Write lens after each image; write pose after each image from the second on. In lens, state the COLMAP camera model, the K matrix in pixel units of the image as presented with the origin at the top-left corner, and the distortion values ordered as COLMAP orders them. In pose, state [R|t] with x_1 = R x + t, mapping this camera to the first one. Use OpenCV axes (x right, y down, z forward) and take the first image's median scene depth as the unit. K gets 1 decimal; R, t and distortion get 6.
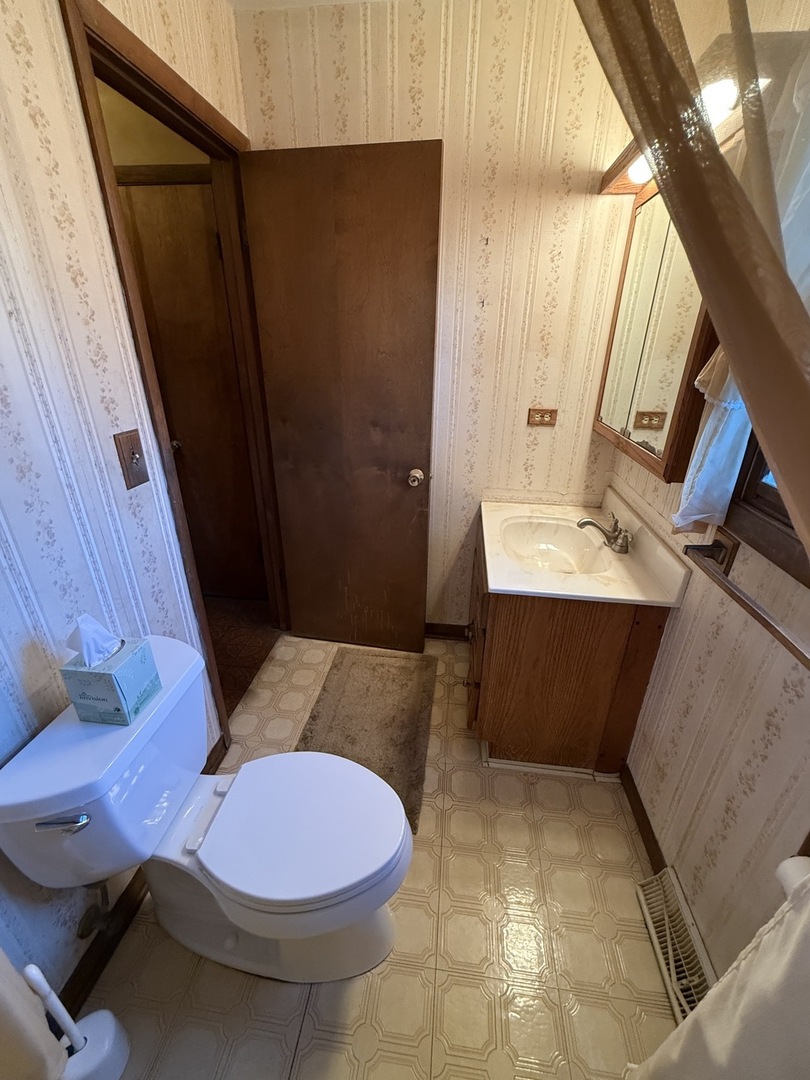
lens RADIAL K [[441.1, 0, 404.5], [0, 441.1, 540.7], [0, 0, 1]] dist [-0.003253, 0.000265]
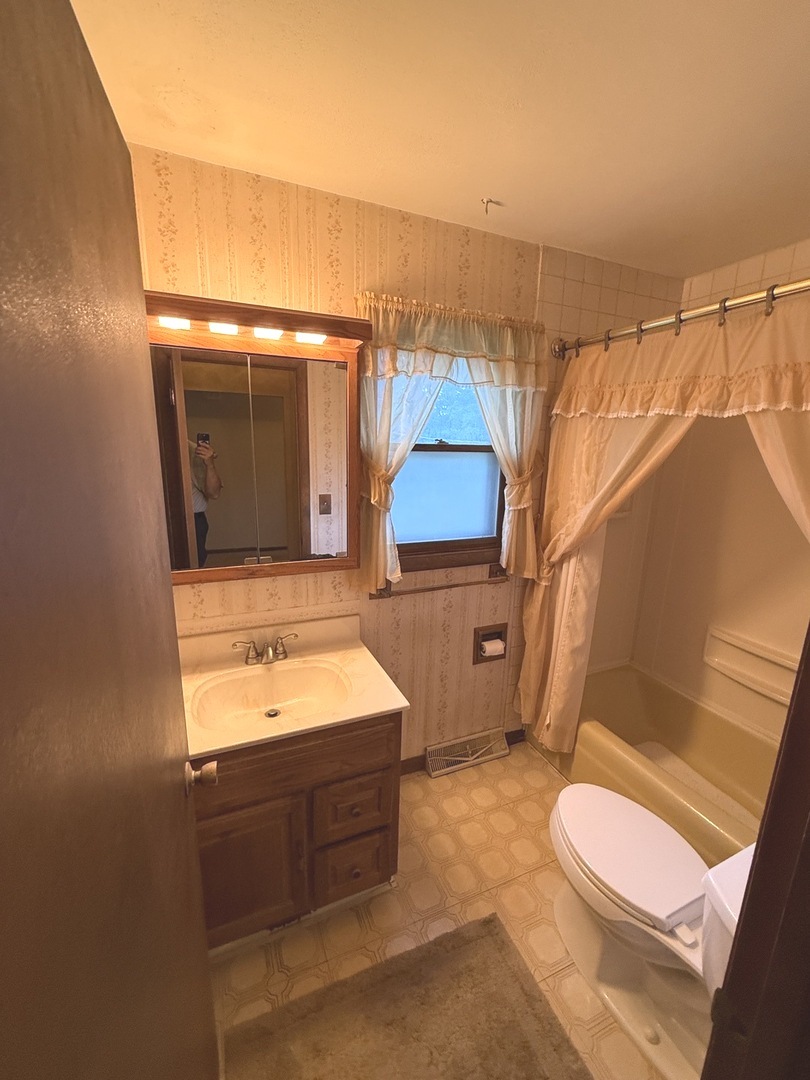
lens RADIAL K [[441.1, 0, 403.5], [0, 441.1, 540.4], [0, 0, 1]] dist [-0.003253, 0.000265]
pose [[-0.508163, -0.210589, 0.835118, -0.505317], [0.325626, 0.850694, 0.412658, -0.564222], [-0.797332, 0.481634, -0.363719, 1.002477]]
